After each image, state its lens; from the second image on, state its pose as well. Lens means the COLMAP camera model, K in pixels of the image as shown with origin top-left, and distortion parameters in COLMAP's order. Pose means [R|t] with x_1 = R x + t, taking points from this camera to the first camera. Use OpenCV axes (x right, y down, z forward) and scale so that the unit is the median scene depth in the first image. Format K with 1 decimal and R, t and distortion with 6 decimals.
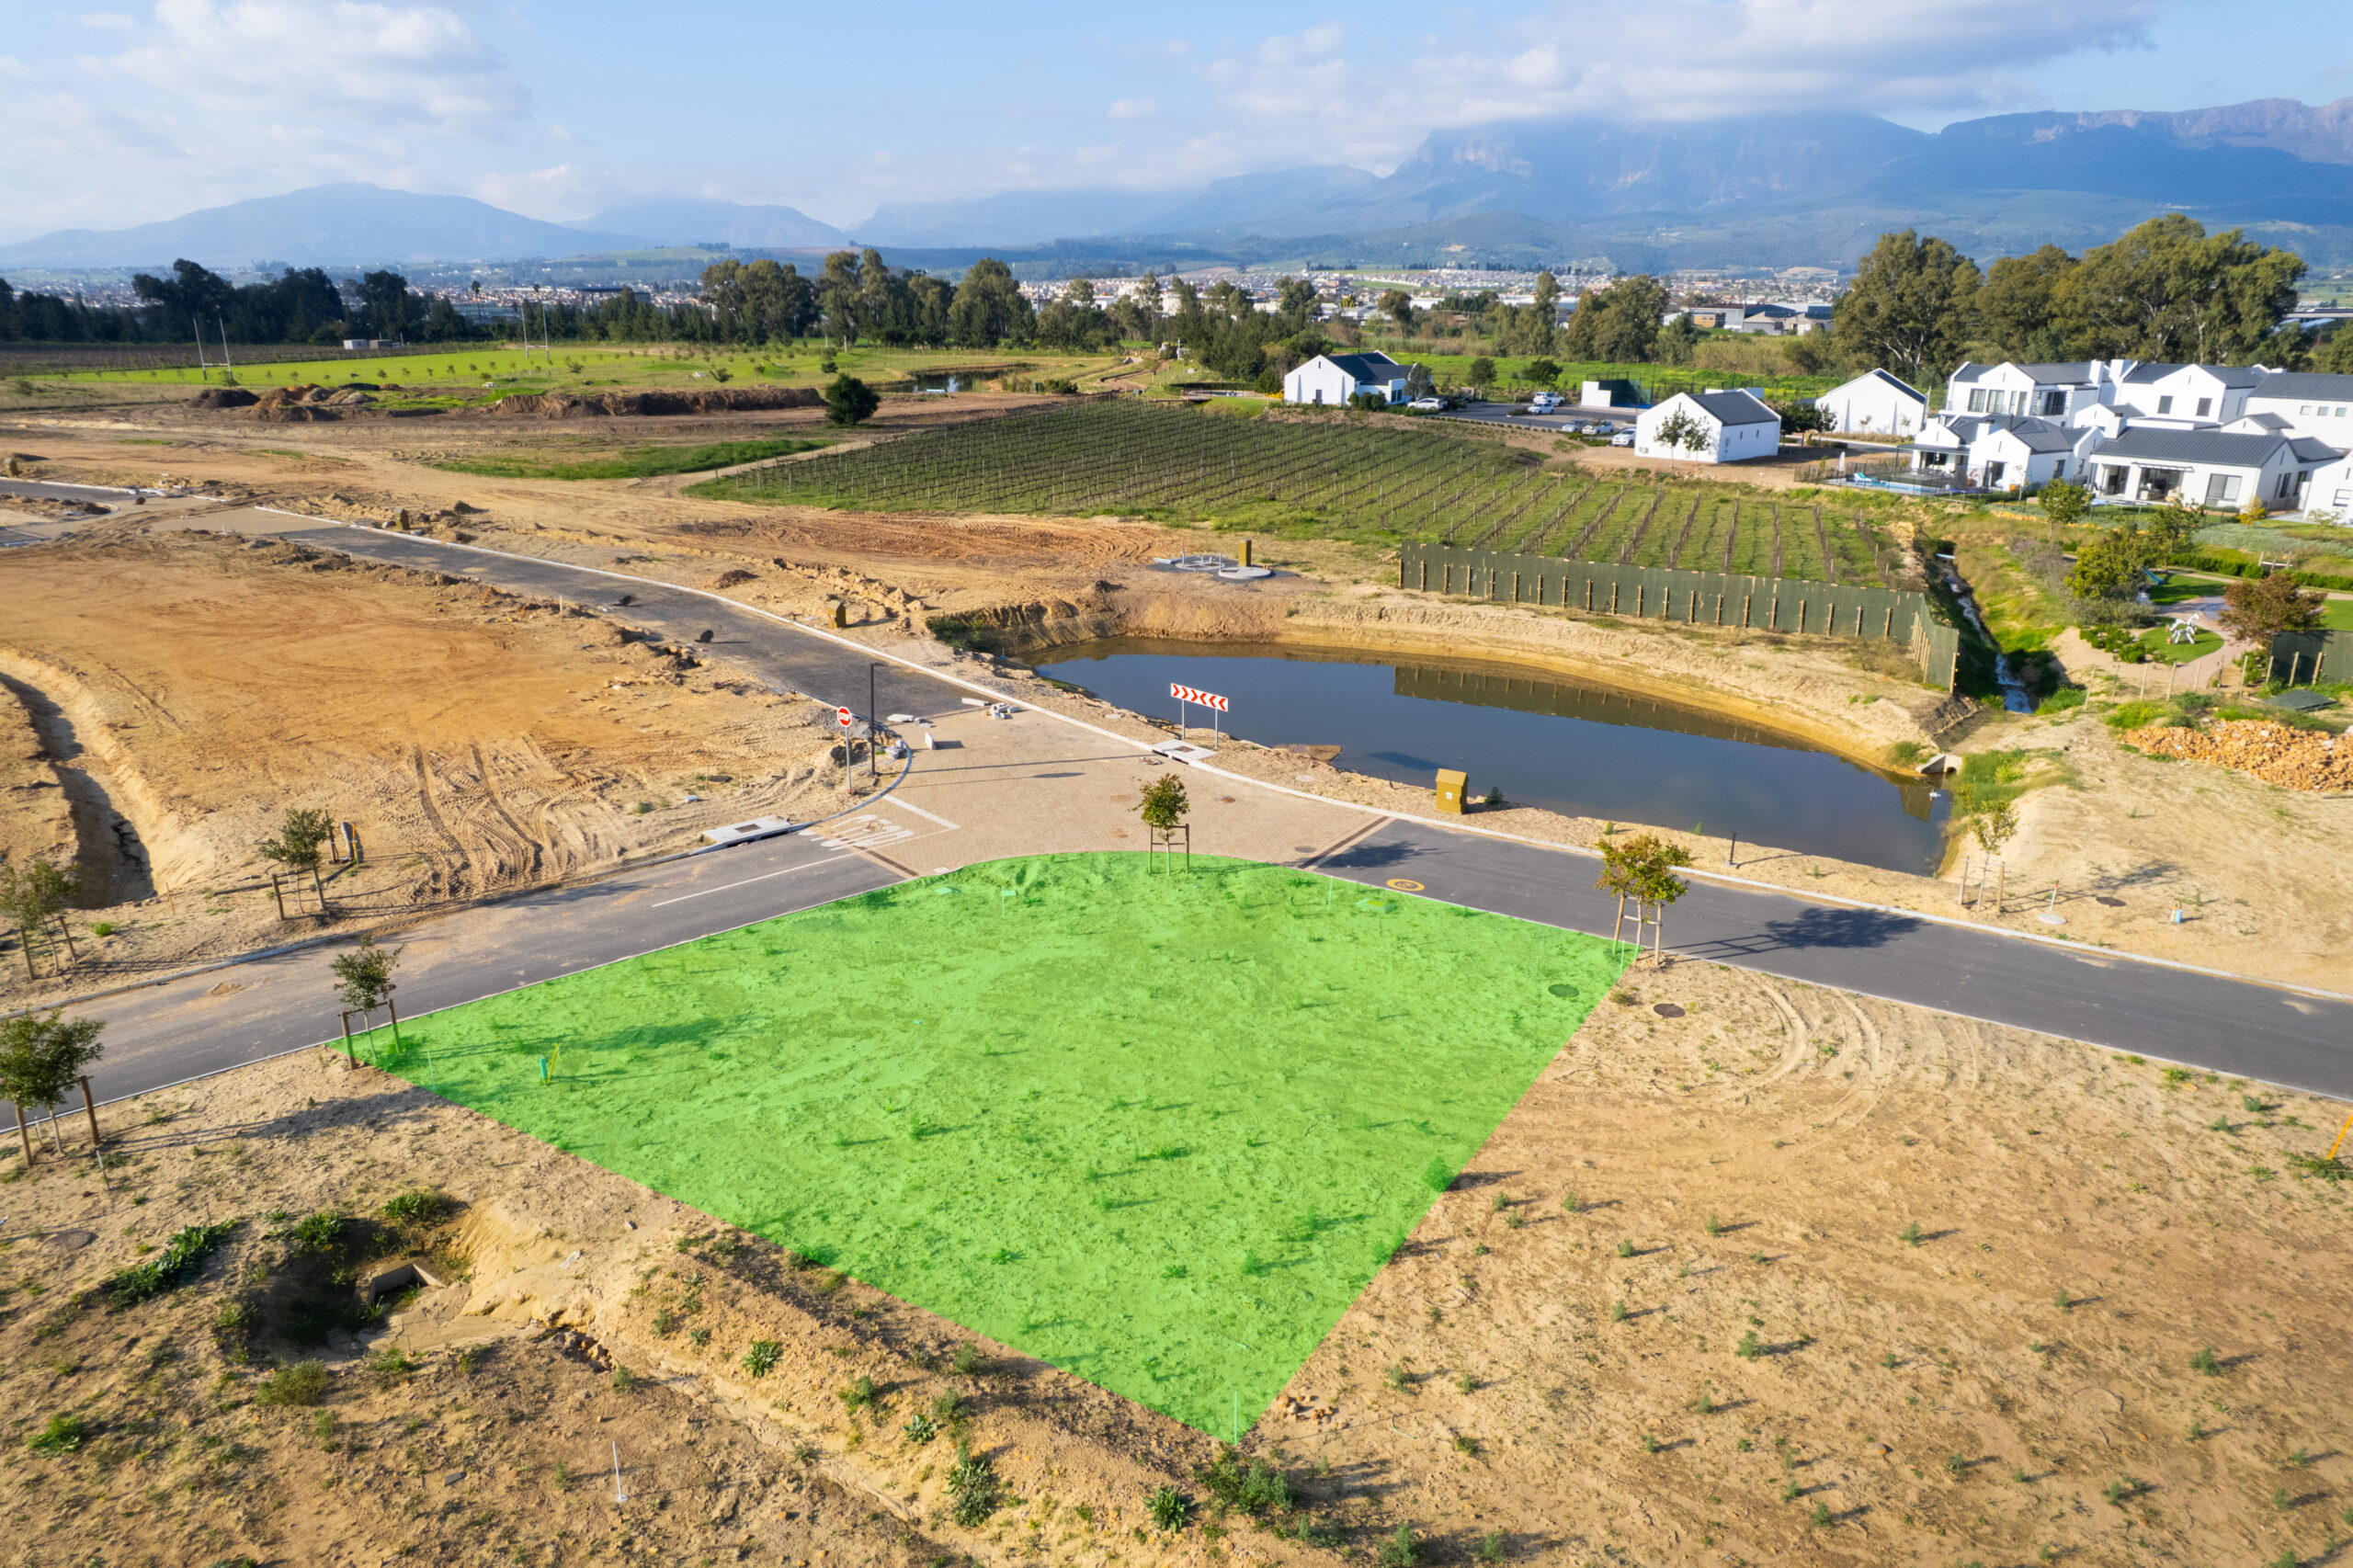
lens RADIAL K [[1498.6, 0, 1180.4], [0, 1498.6, 775.0], [0, 0, 1]] dist [-0.072707, 0.067715]
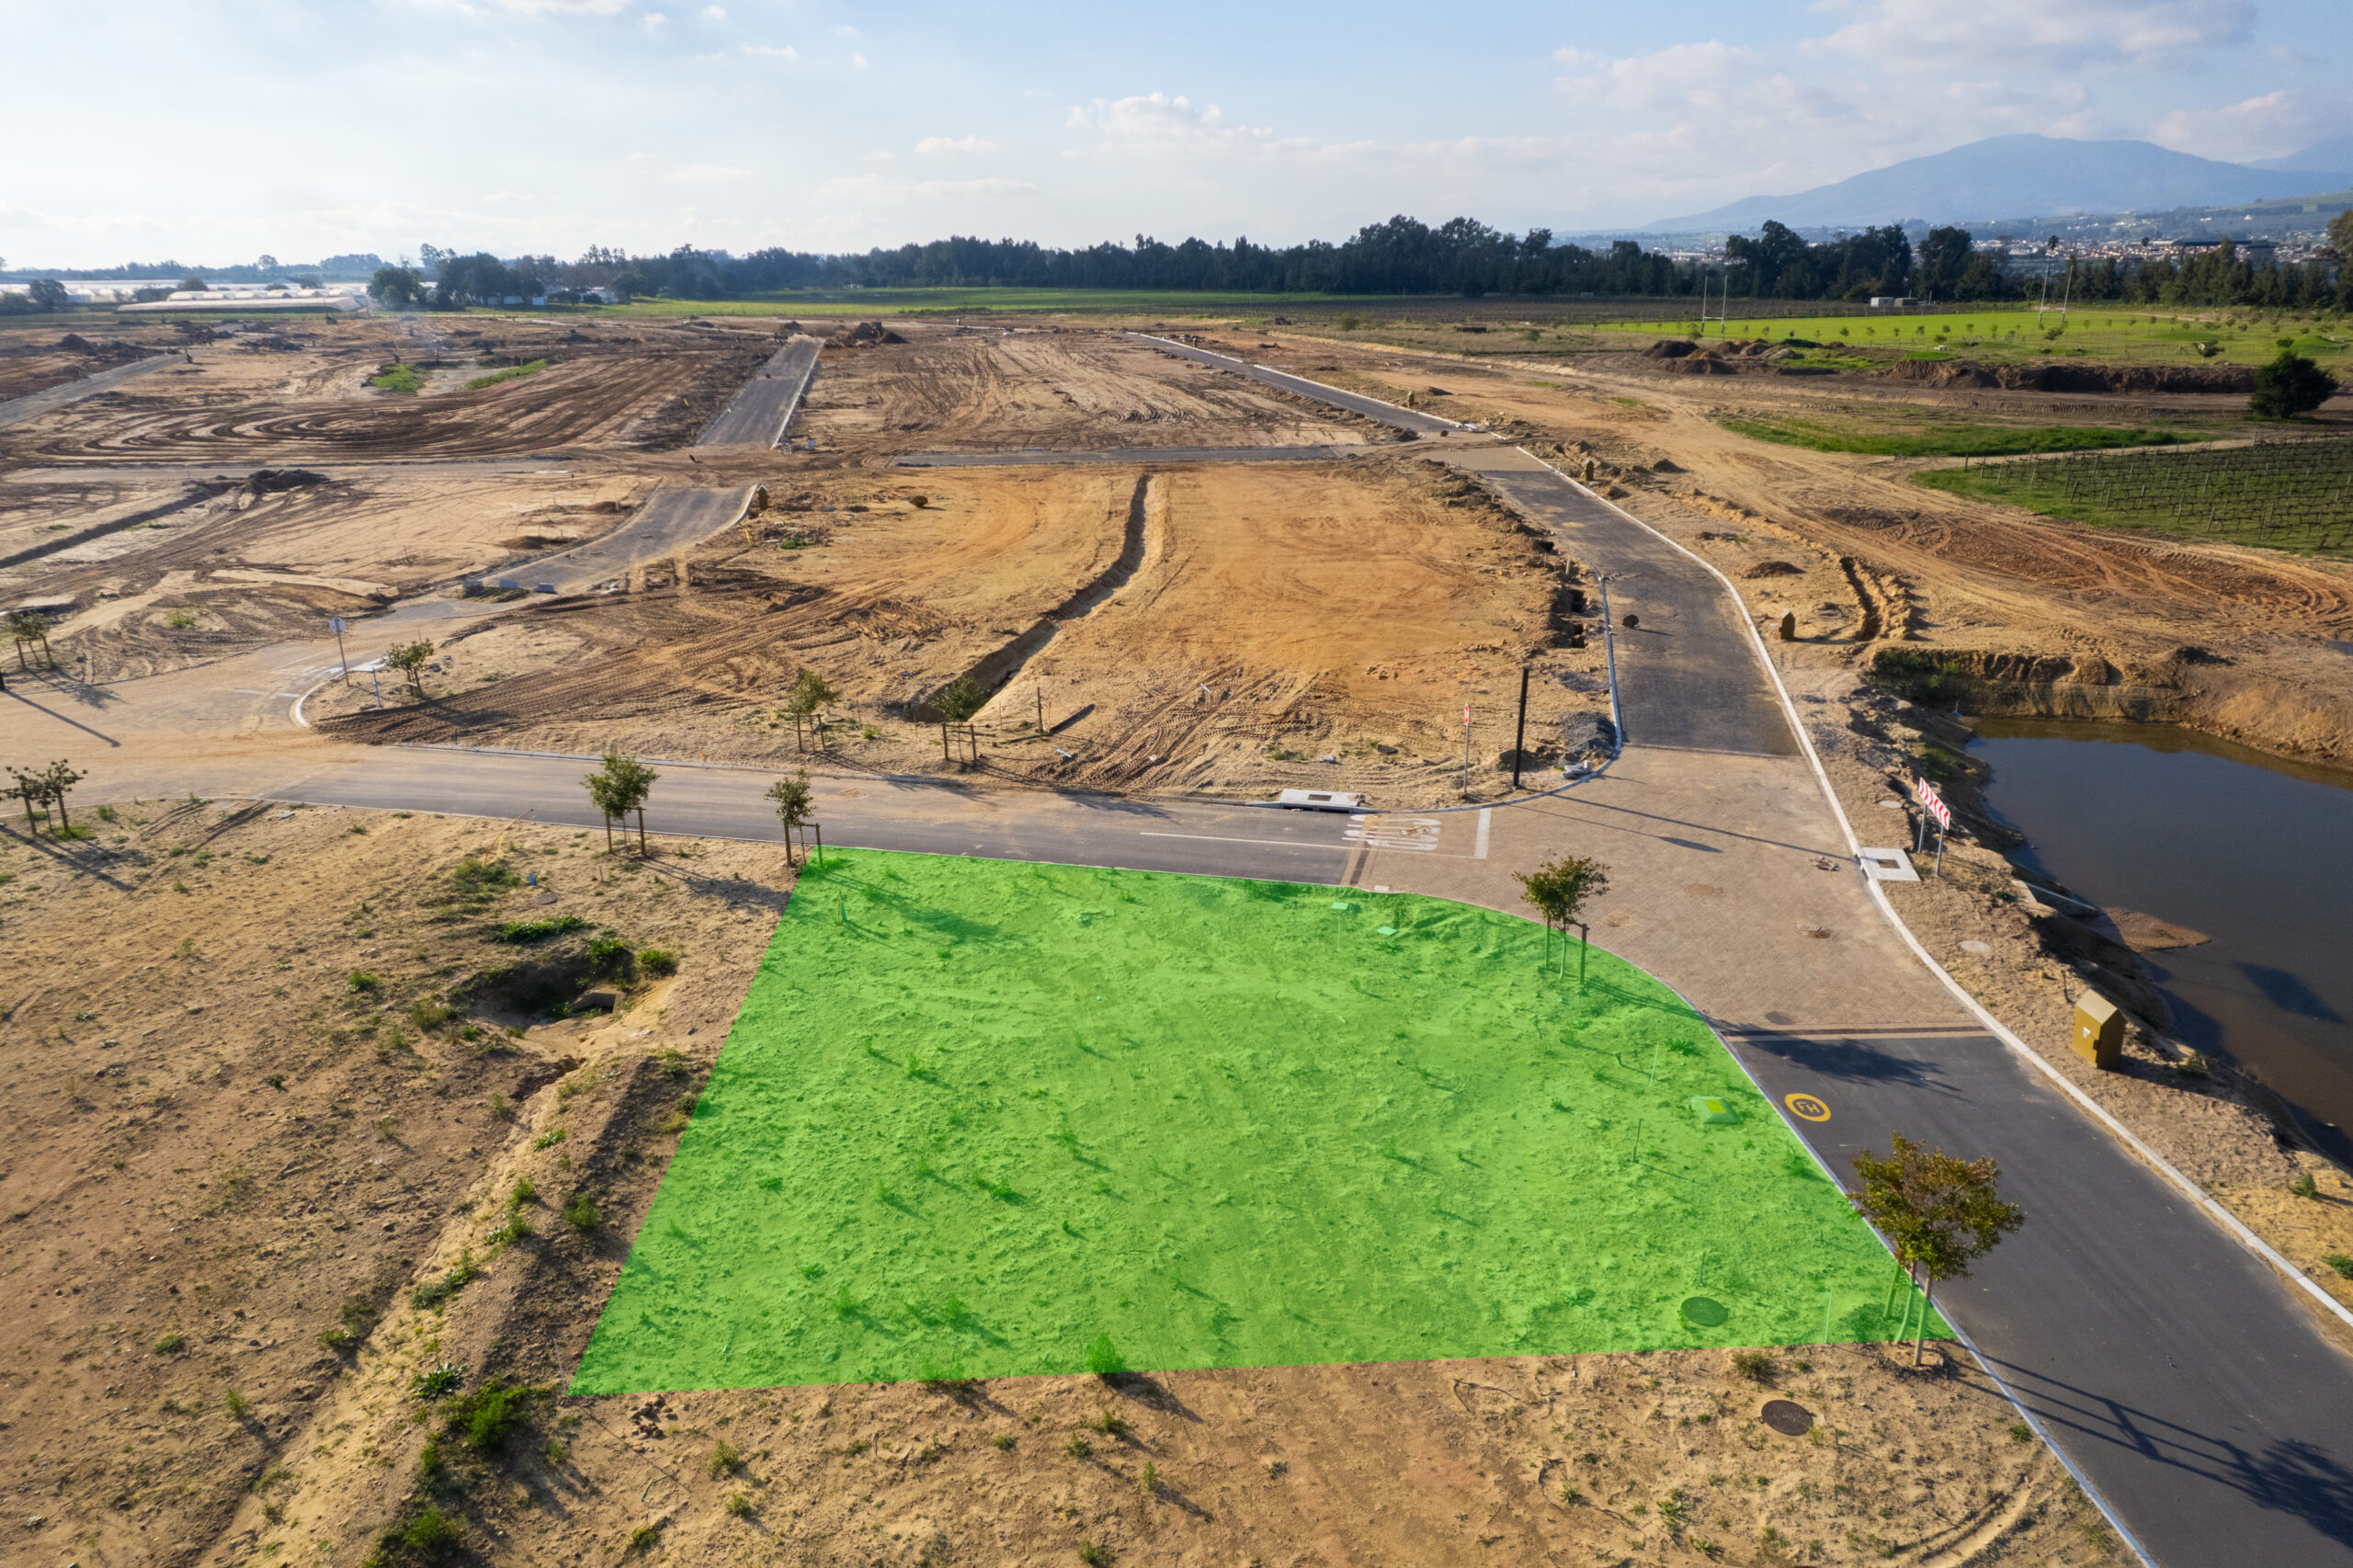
lens RADIAL K [[1529.4, 0, 1204.2], [0, 1529.4, 800.2], [0, 0, 1]] dist [-0.078064, 0.063603]
pose [[0.580996, 0.260291, -0.771163, 0.346808], [-0.231973, 0.961142, 0.149646, -0.074322], [0.780149, 0.091946, 0.618800, 0.224049]]
